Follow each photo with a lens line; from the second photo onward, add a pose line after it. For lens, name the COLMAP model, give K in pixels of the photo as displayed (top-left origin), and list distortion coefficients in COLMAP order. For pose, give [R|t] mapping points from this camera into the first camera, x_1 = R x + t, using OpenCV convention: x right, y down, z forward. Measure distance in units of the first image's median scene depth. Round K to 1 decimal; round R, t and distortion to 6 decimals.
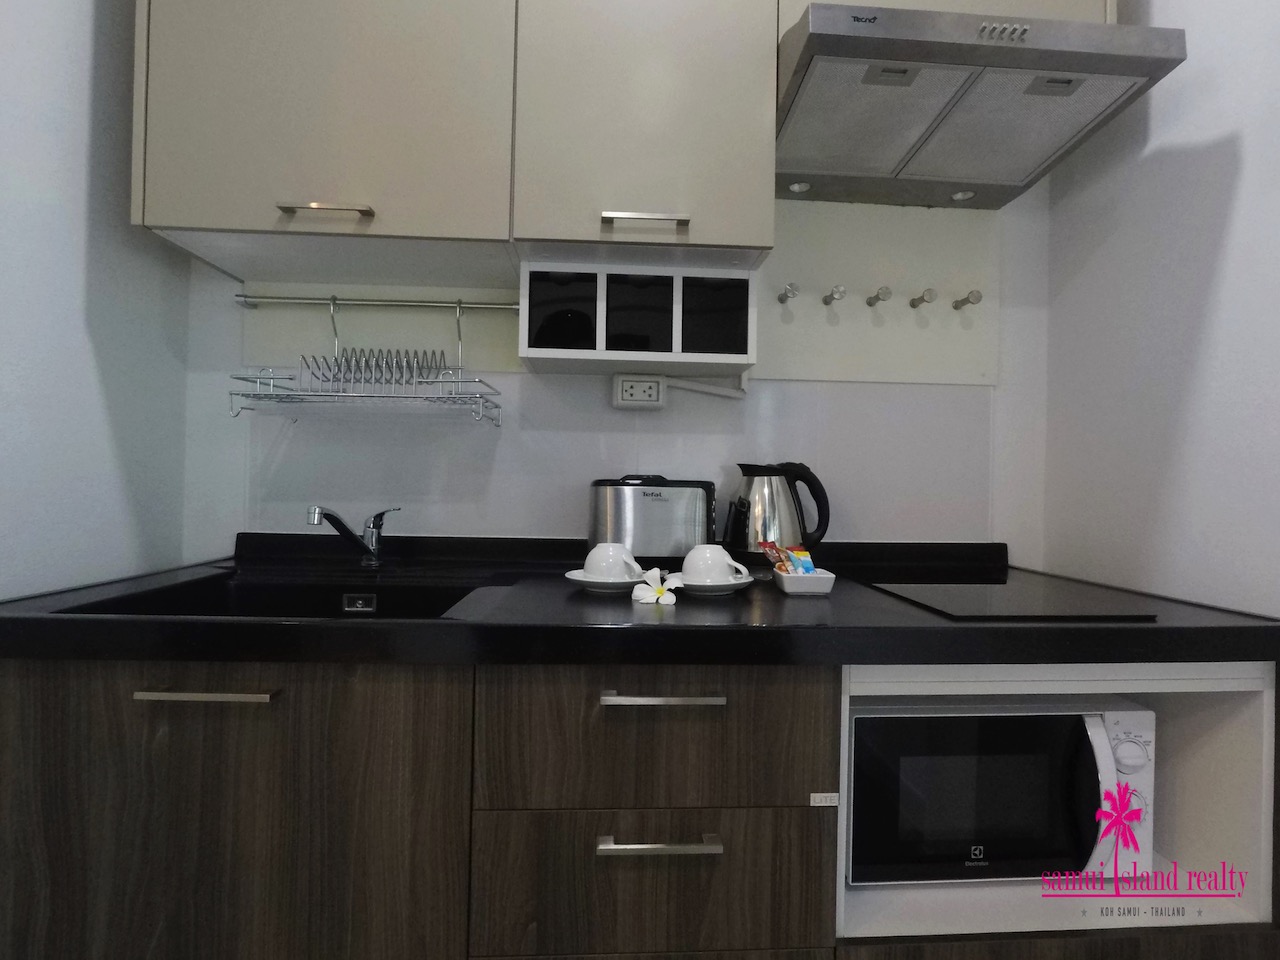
lens RADIAL K [[644.6, 0, 636.3], [0, 644.6, 477.6], [0, 0, 1]] dist [-0.014549, 0.000559]
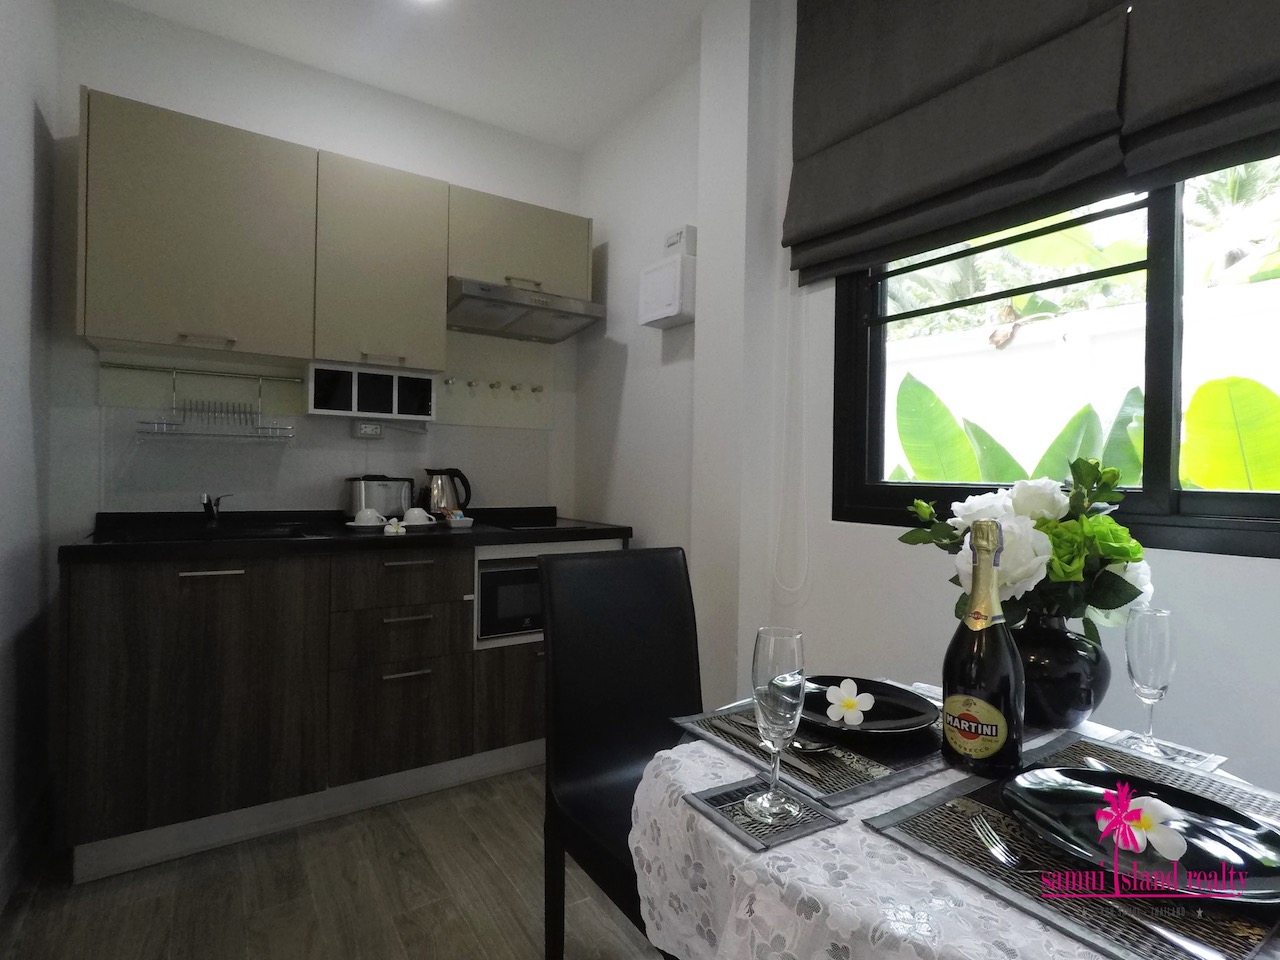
lens RADIAL K [[644.6, 0, 636.3], [0, 644.6, 477.6], [0, 0, 1]] dist [-0.014549, 0.000559]
pose [[0.858154, -0.007876, 0.513332, -0.320326], [-0.003504, 0.999769, 0.021197, -0.041842], [-0.513380, -0.019989, 0.857928, -1.097646]]
